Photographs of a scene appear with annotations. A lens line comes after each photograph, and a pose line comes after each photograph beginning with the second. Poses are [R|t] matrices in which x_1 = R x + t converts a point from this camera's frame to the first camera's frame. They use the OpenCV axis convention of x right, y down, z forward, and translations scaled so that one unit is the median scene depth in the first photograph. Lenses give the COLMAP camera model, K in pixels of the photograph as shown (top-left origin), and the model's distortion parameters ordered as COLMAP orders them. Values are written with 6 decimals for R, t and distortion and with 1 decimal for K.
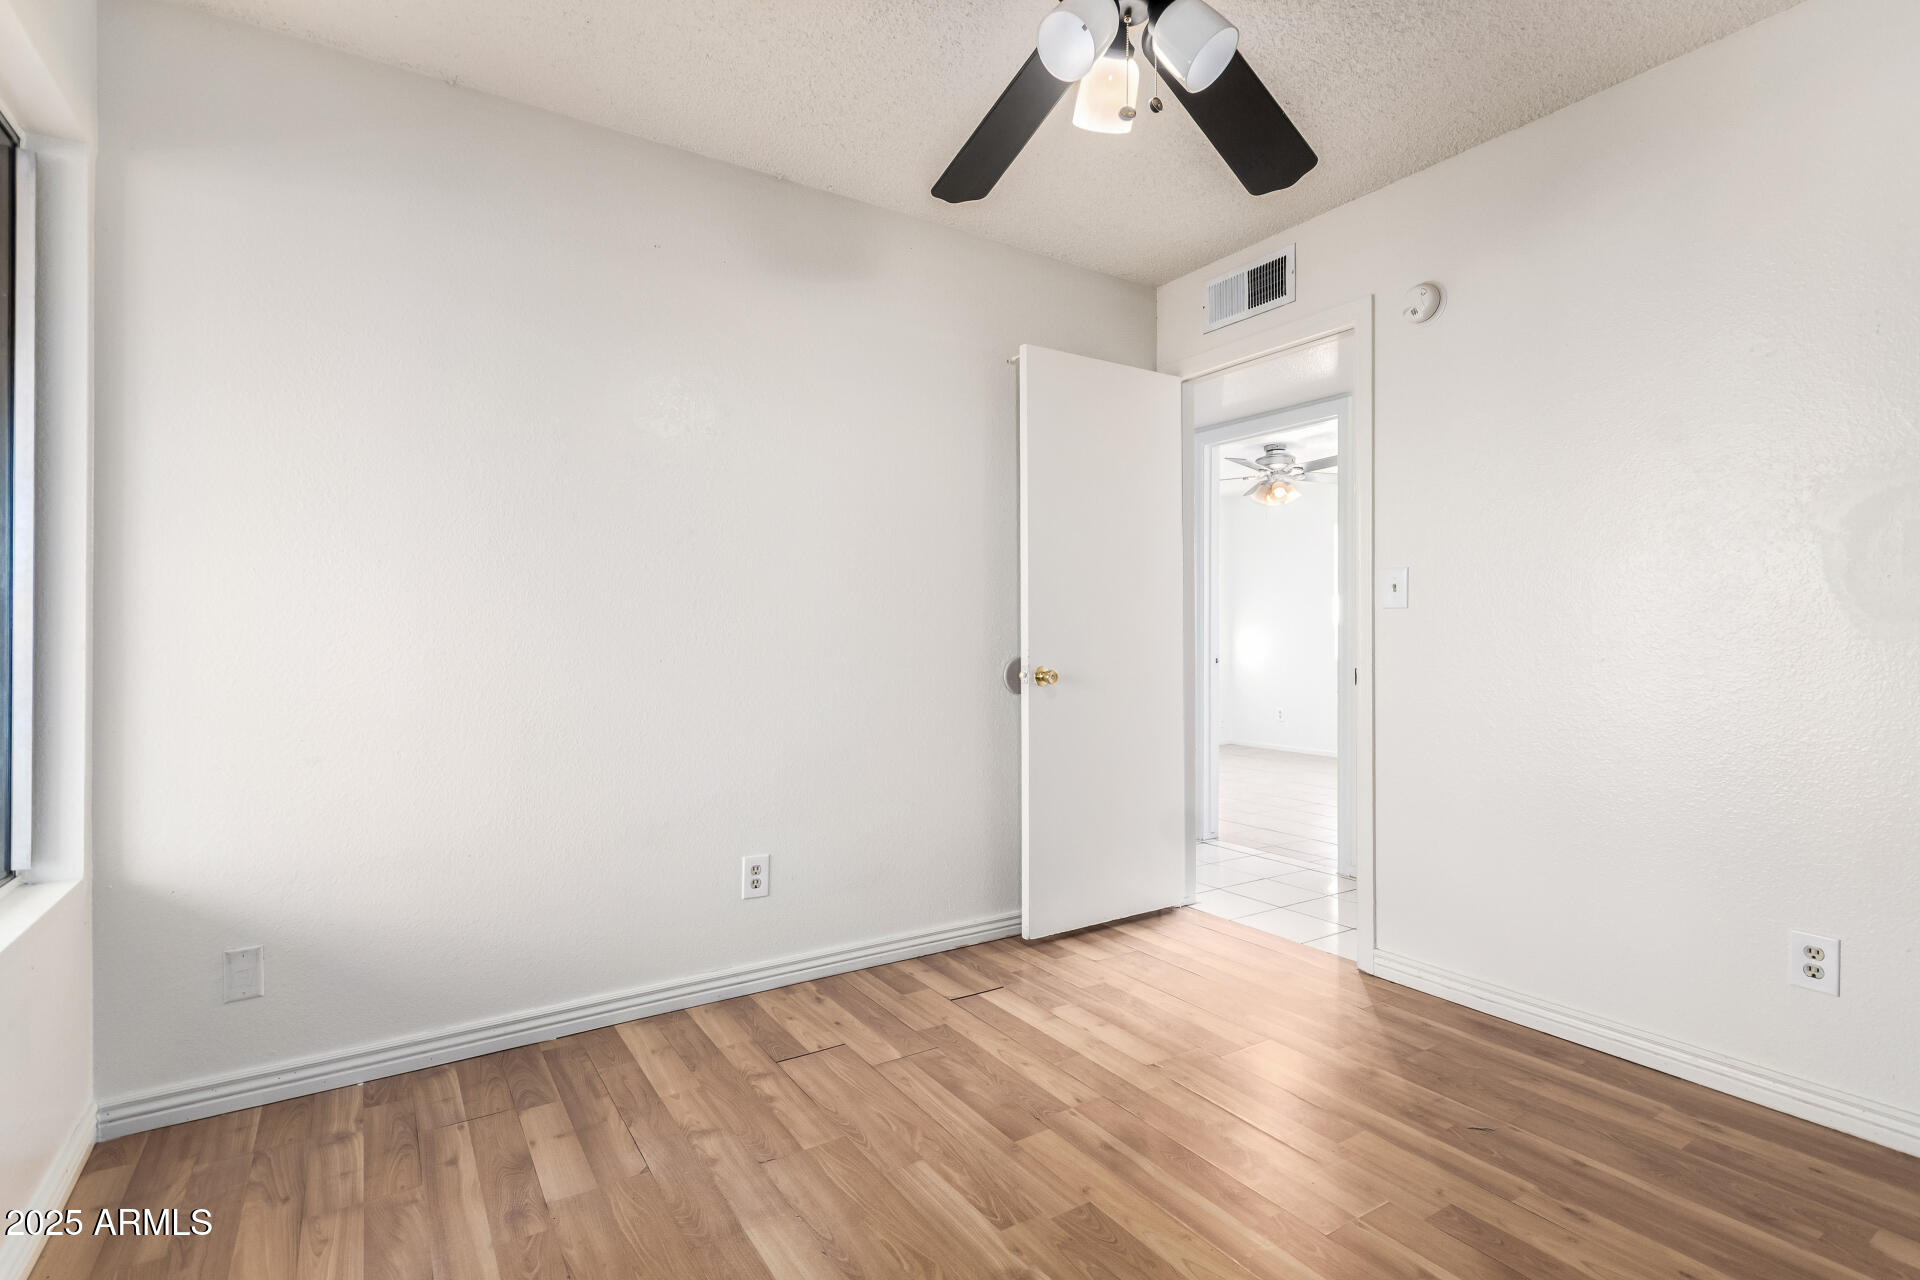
lens RADIAL K [[905.3, 0, 958.0], [0, 905.3, 638.7], [0, 0, 1]] dist [0.011857, -0.001325]
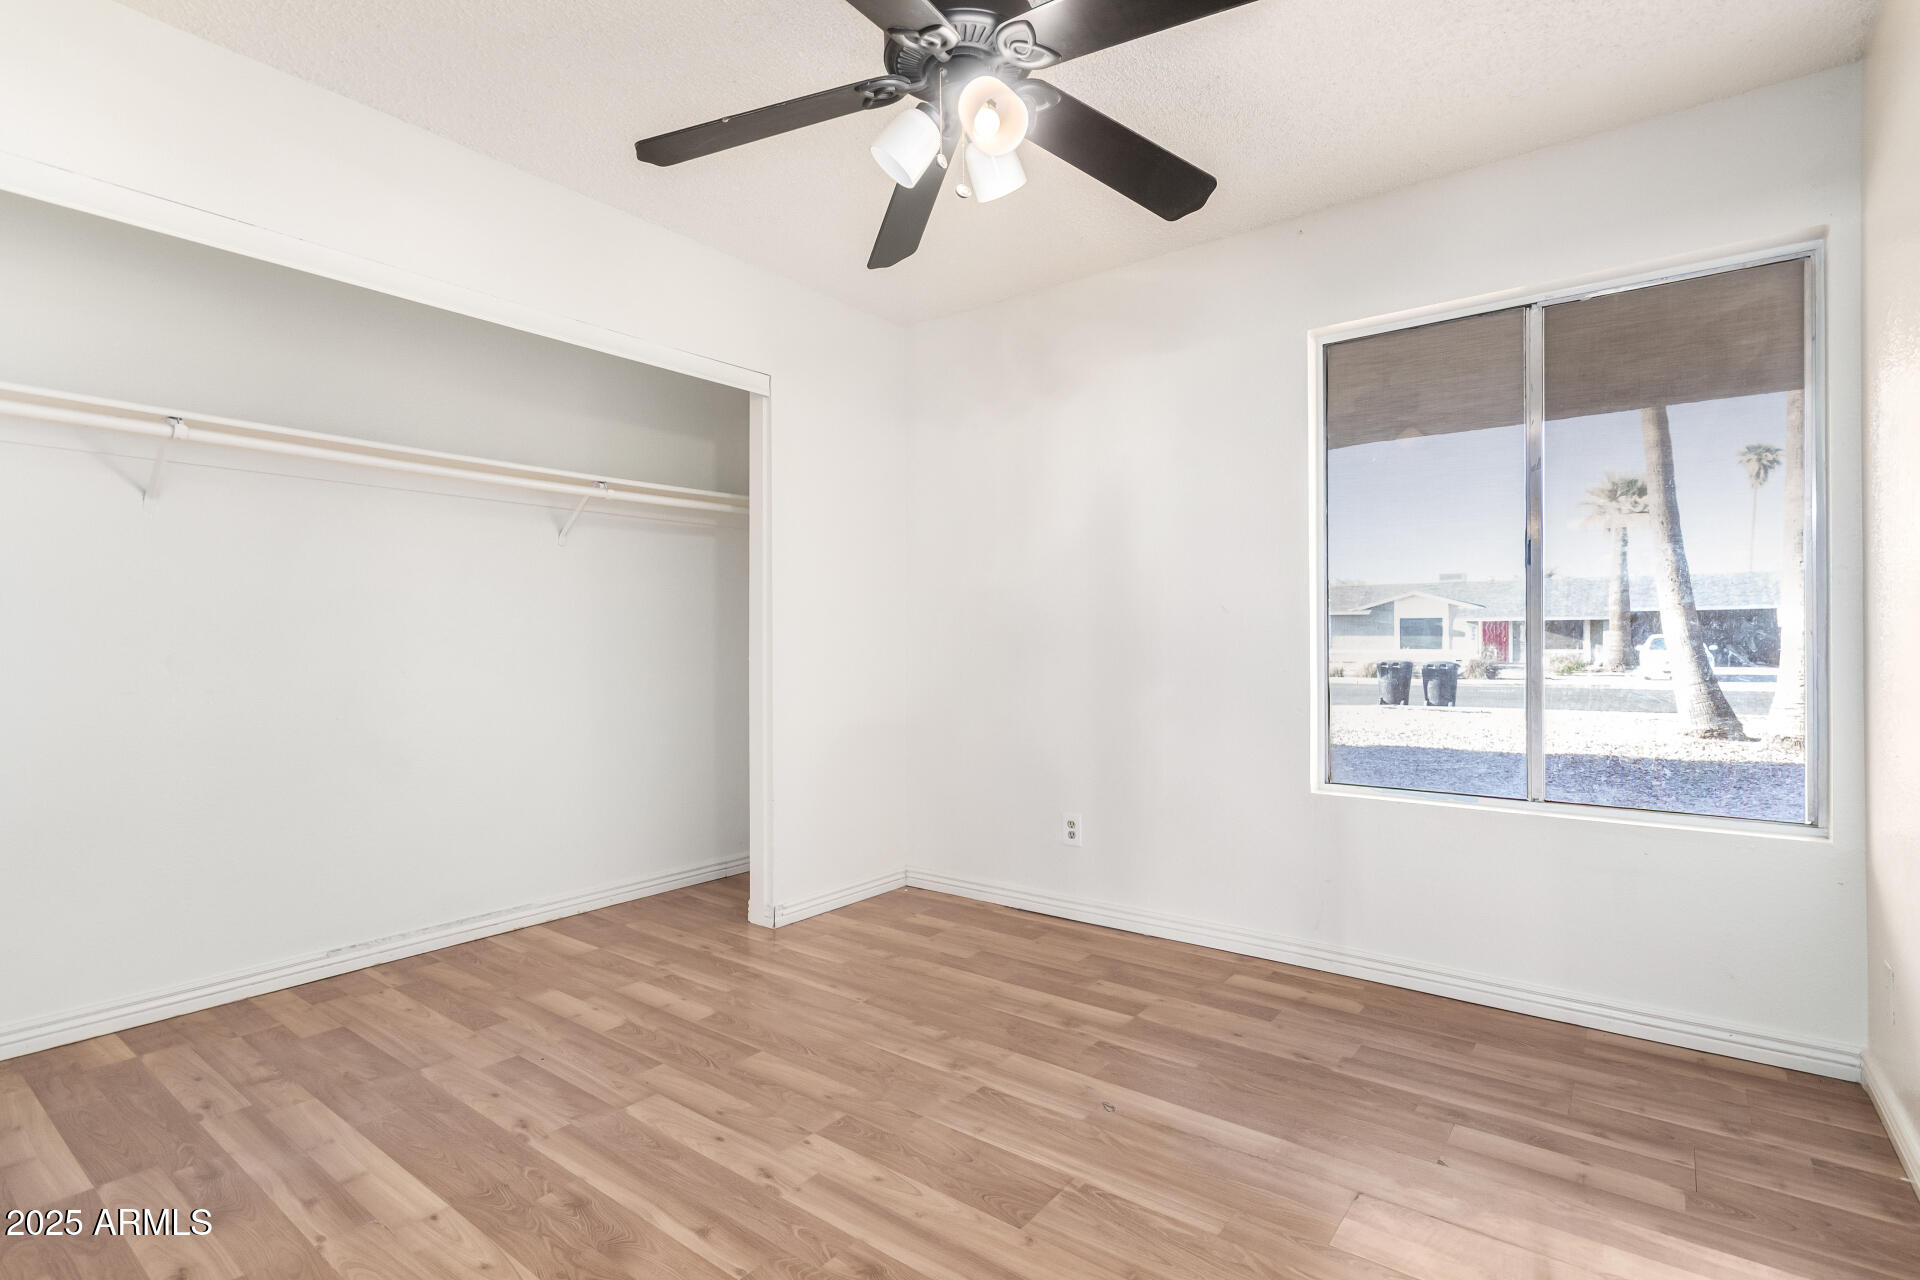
lens RADIAL K [[905.3, 0, 964.9], [0, 905.3, 641.5], [0, 0, 1]] dist [0.011857, -0.001325]
pose [[-0.945589, 0.002367, -0.325355, 0.498175], [0.003862, 0.999985, -0.003949, 0.010181], [0.325341, -0.004991, -0.945584, 1.850338]]
